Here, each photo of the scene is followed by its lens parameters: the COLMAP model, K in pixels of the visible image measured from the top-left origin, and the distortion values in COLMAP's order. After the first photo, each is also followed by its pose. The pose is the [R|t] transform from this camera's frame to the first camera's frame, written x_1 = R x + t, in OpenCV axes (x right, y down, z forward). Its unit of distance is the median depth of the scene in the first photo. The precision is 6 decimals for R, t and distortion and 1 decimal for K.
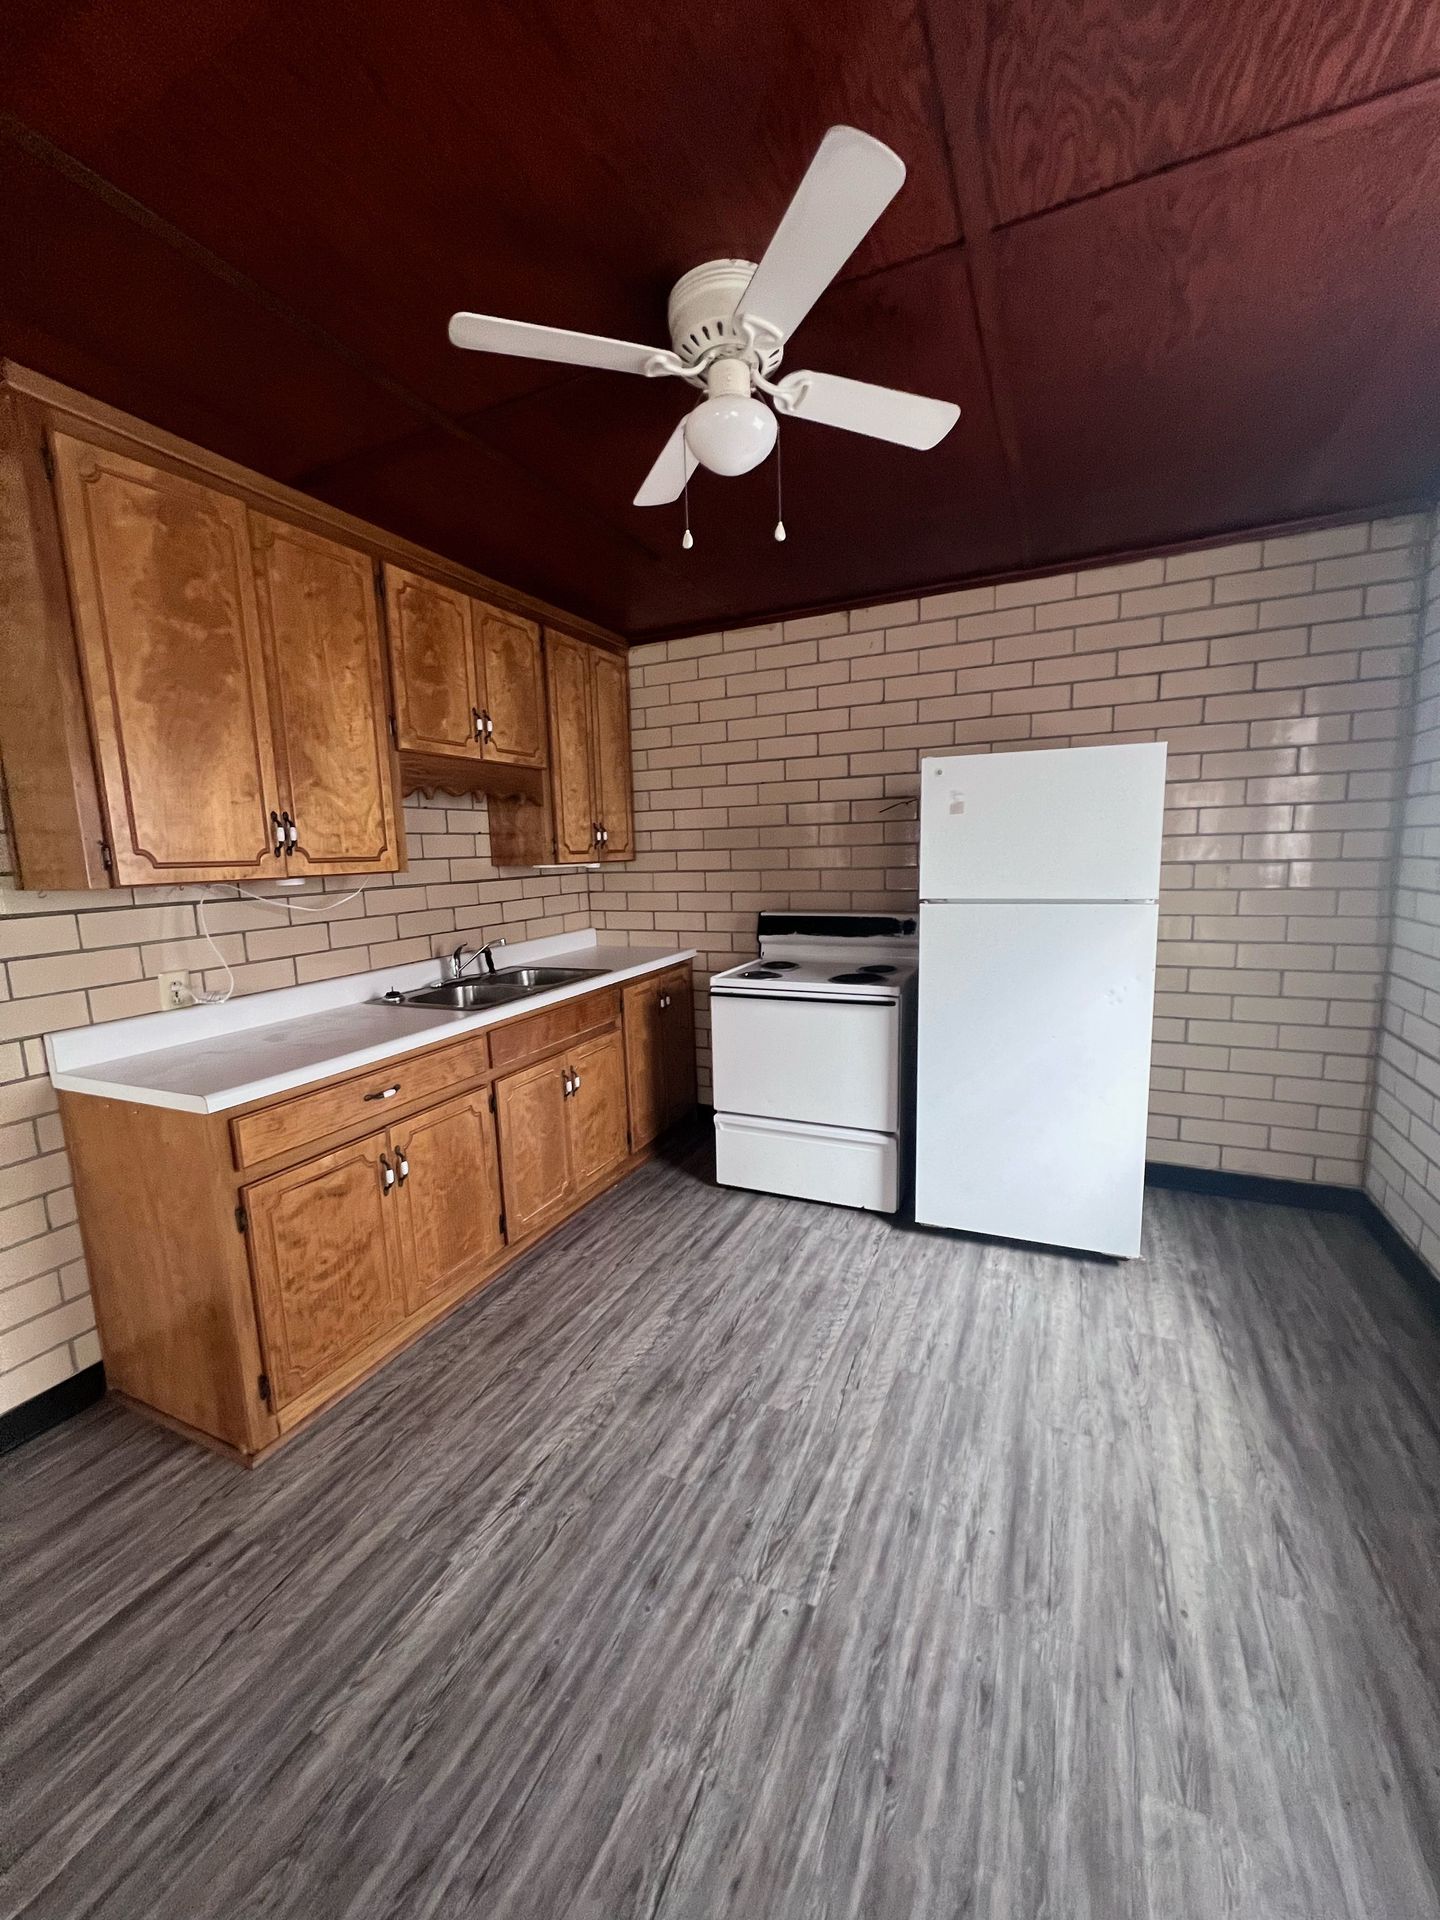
lens RADIAL K [[750.5, 0, 720.0], [0, 750.5, 960.0], [0, 0, 1]] dist [0.000072, -0.000102]
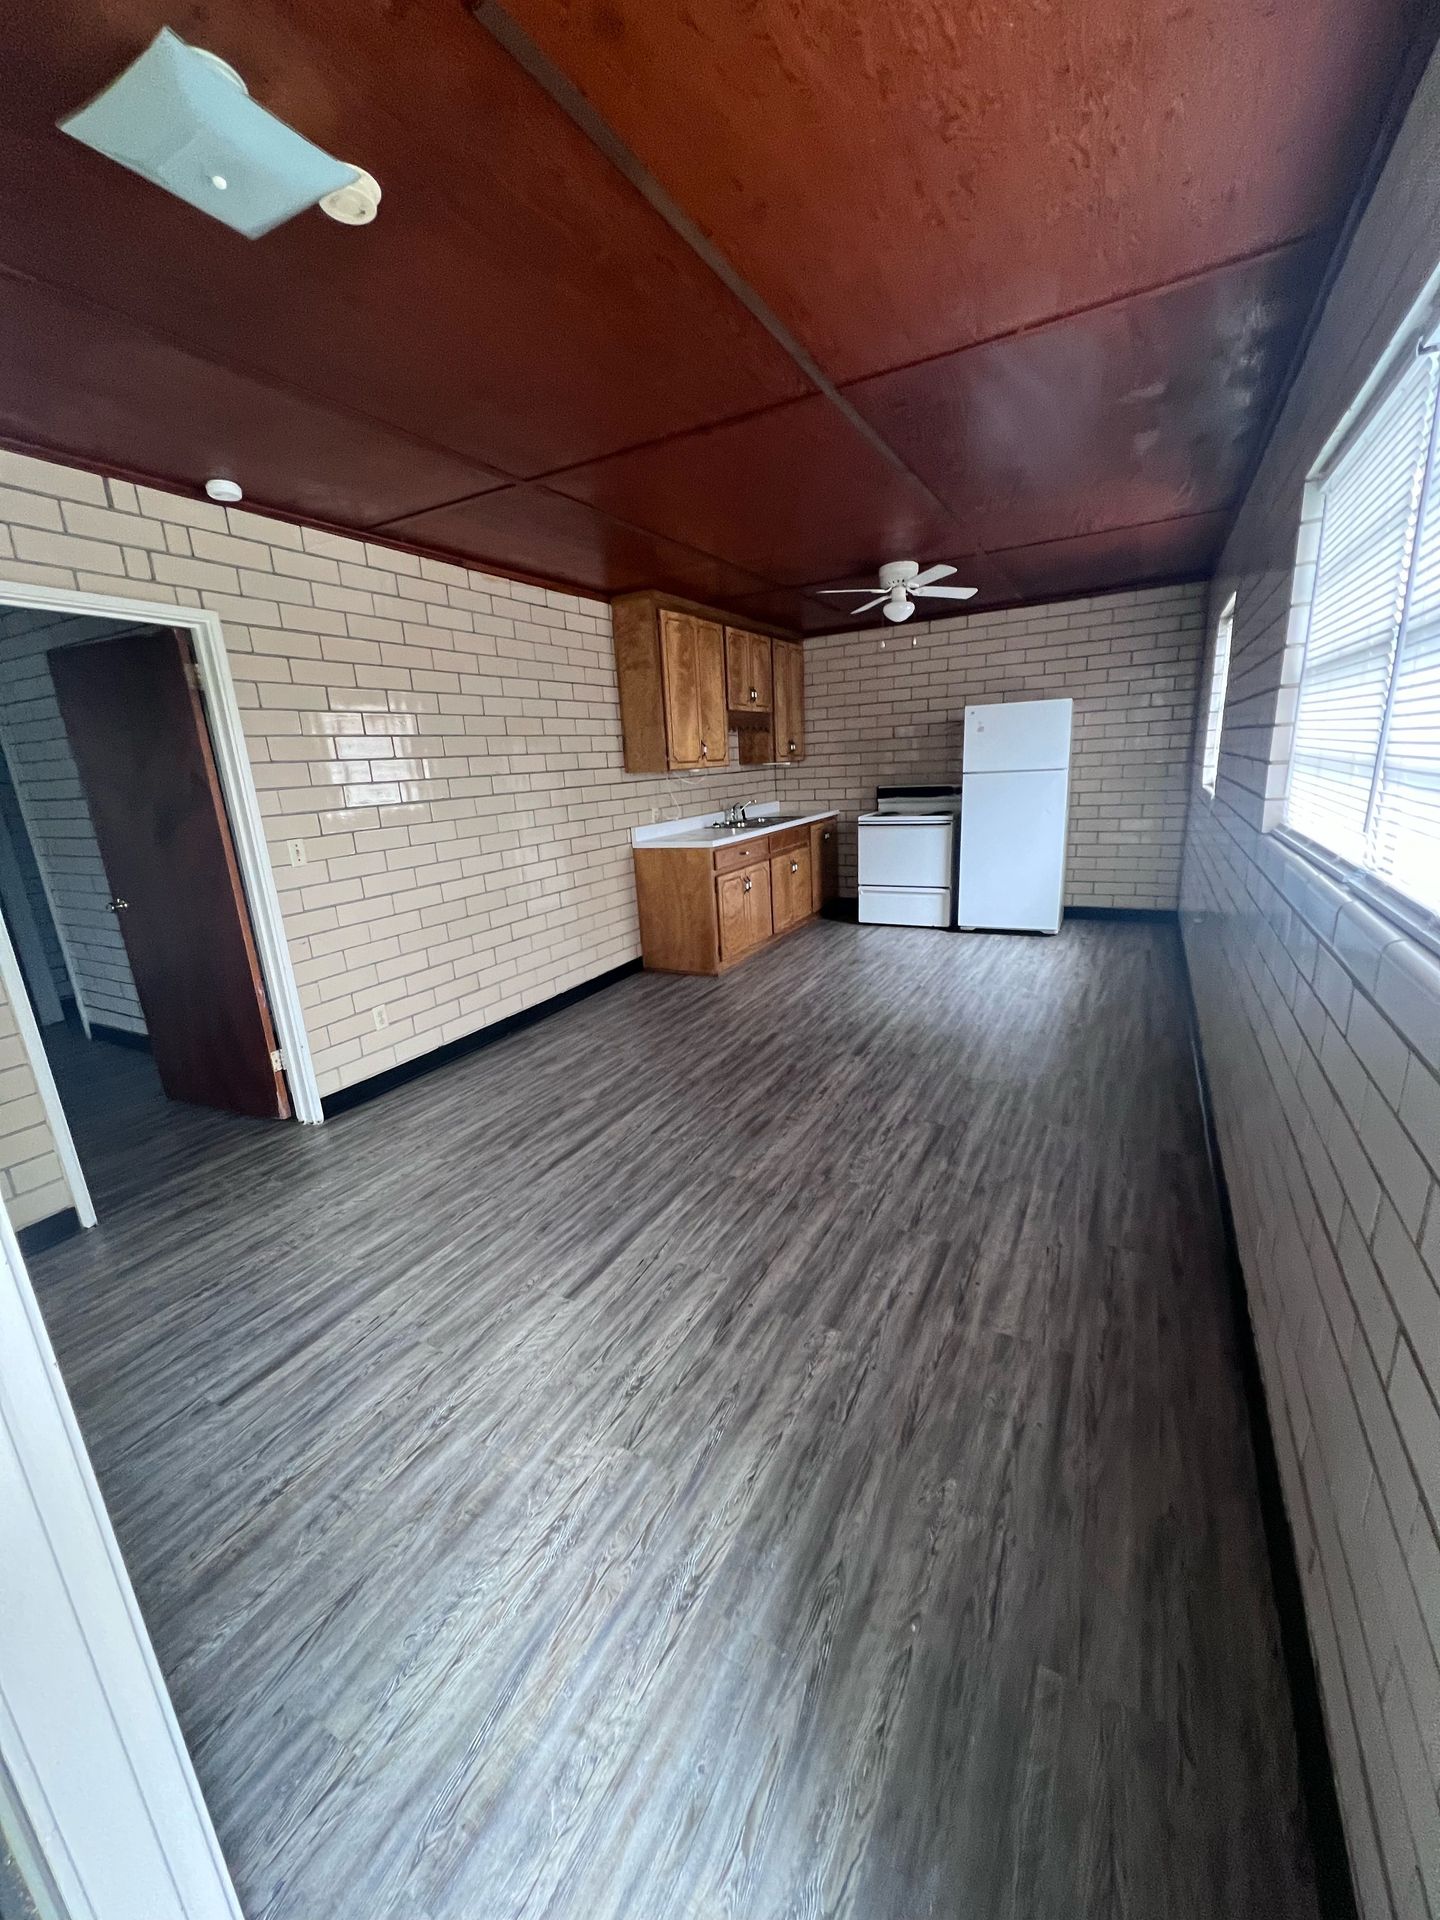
lens RADIAL K [[750.5, 0, 720.0], [0, 750.5, 960.0], [0, 0, 1]] dist [0.000072, -0.000102]
pose [[0.997473, -0.008117, -0.070578, -0.390567], [0.016181, 0.993299, 0.114438, 0.269632], [0.069176, -0.115291, 0.990920, -1.723264]]
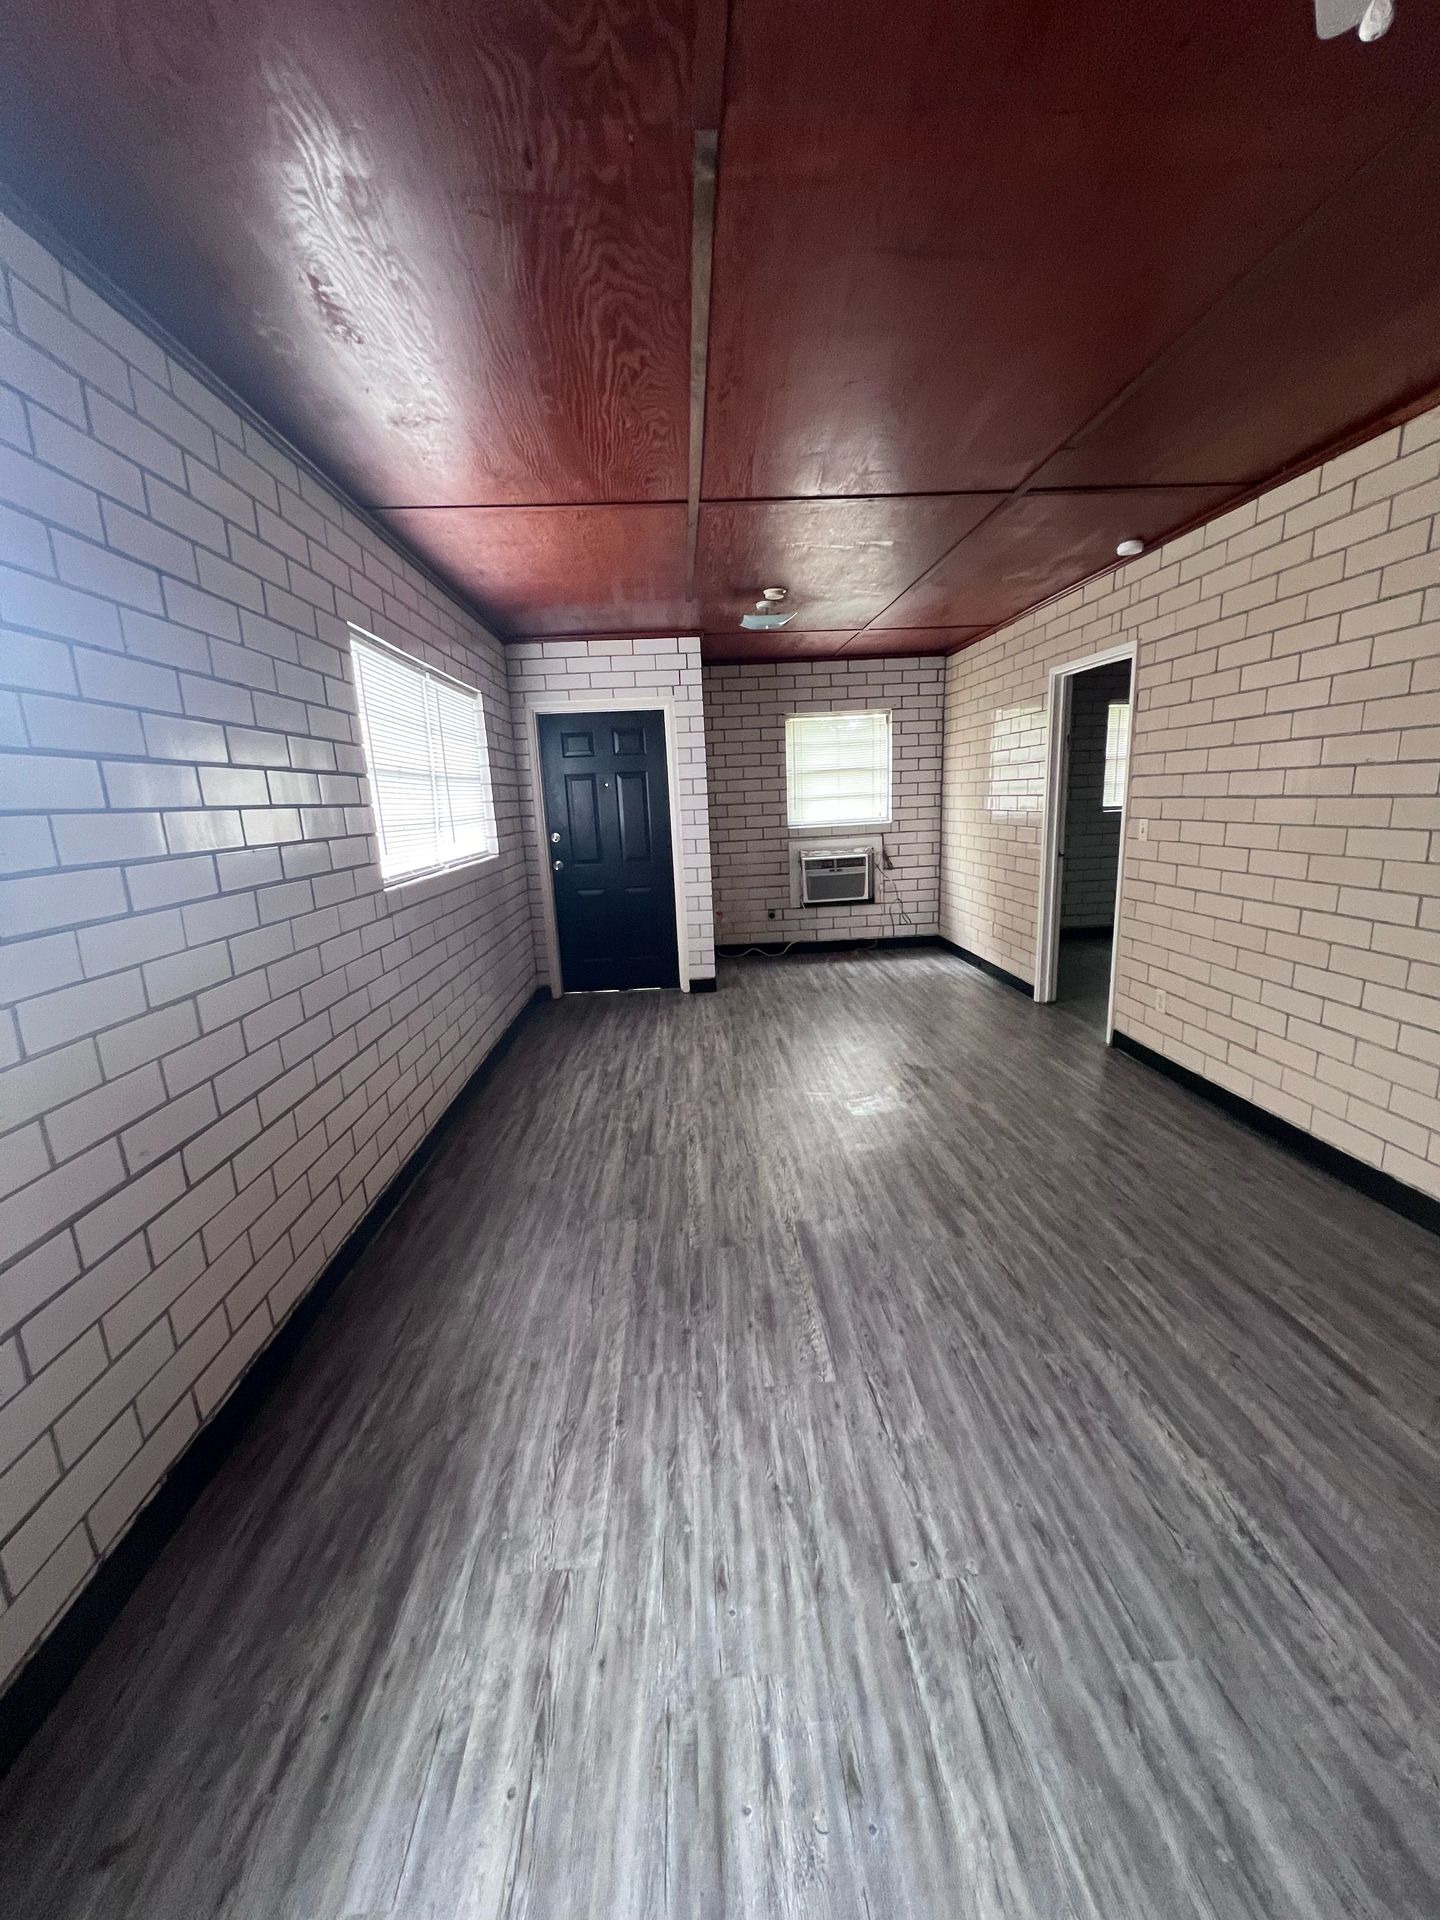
lens RADIAL K [[750.5, 0, 720.0], [0, 750.5, 960.0], [0, 0, 1]] dist [0.000072, -0.000102]
pose [[-0.882661, 0.166985, -0.439346, 0.454793], [0.002998, 0.936741, 0.350009, -0.162071], [0.470000, 0.307622, -0.827326, 1.080716]]
